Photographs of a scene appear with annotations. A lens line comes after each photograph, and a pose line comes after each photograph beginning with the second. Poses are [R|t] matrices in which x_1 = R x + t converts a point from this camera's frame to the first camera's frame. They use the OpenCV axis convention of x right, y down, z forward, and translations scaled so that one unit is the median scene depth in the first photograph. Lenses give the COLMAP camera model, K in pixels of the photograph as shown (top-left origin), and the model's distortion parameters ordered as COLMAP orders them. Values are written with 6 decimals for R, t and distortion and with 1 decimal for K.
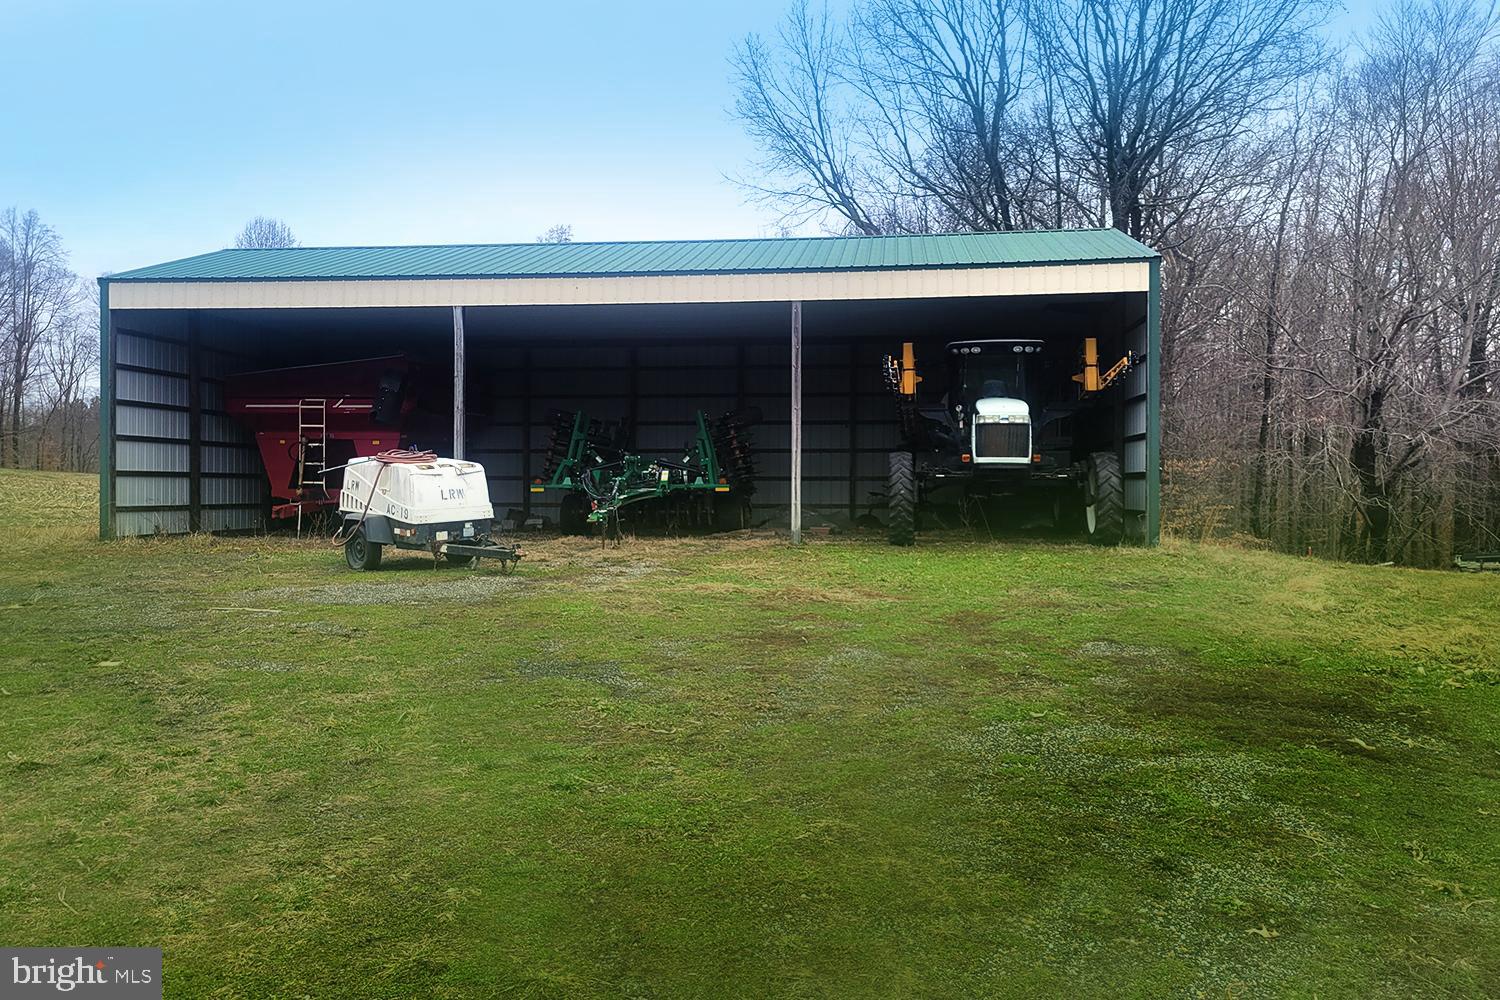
lens RADIAL K [[1120.7, 0, 750.0], [0, 1120.7, 500.0], [0, 0, 1]] dist [0.031740, 0.001188]
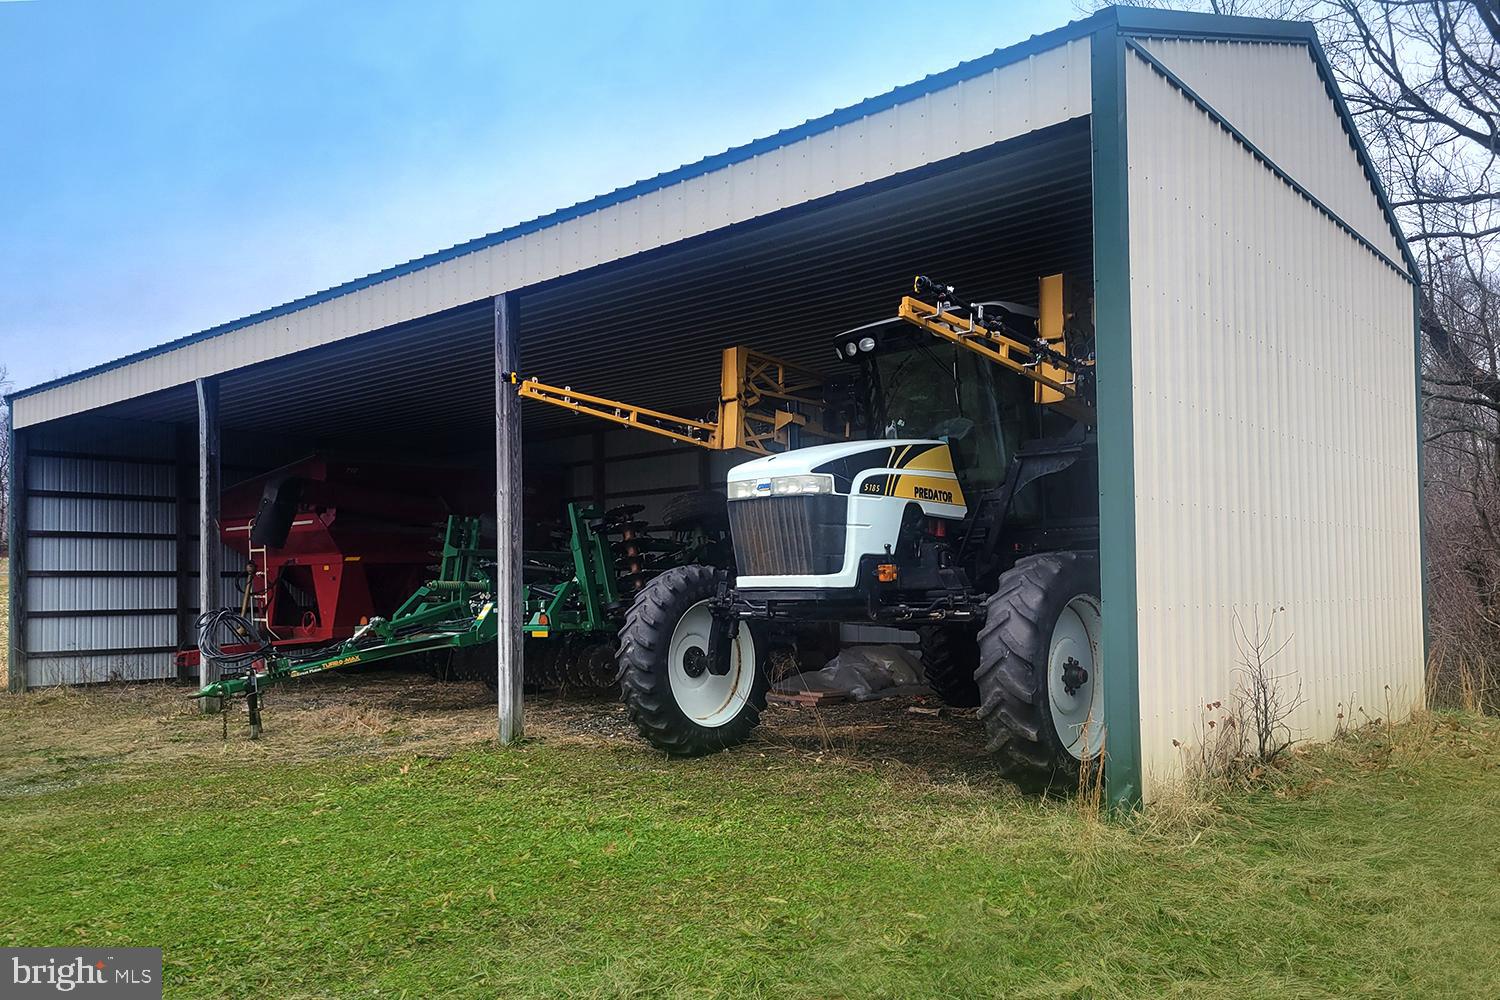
lens RADIAL K [[1145.8, 0, 749.1], [0, 1145.8, 566.7], [0, 0, 1]] dist [0.057186, 0.001986]
pose [[0.837681, -0.028350, -0.545424, 0.406094], [0.010972, 0.999324, -0.035093, -0.023003], [0.546050, 0.023412, 0.837426, 0.550856]]
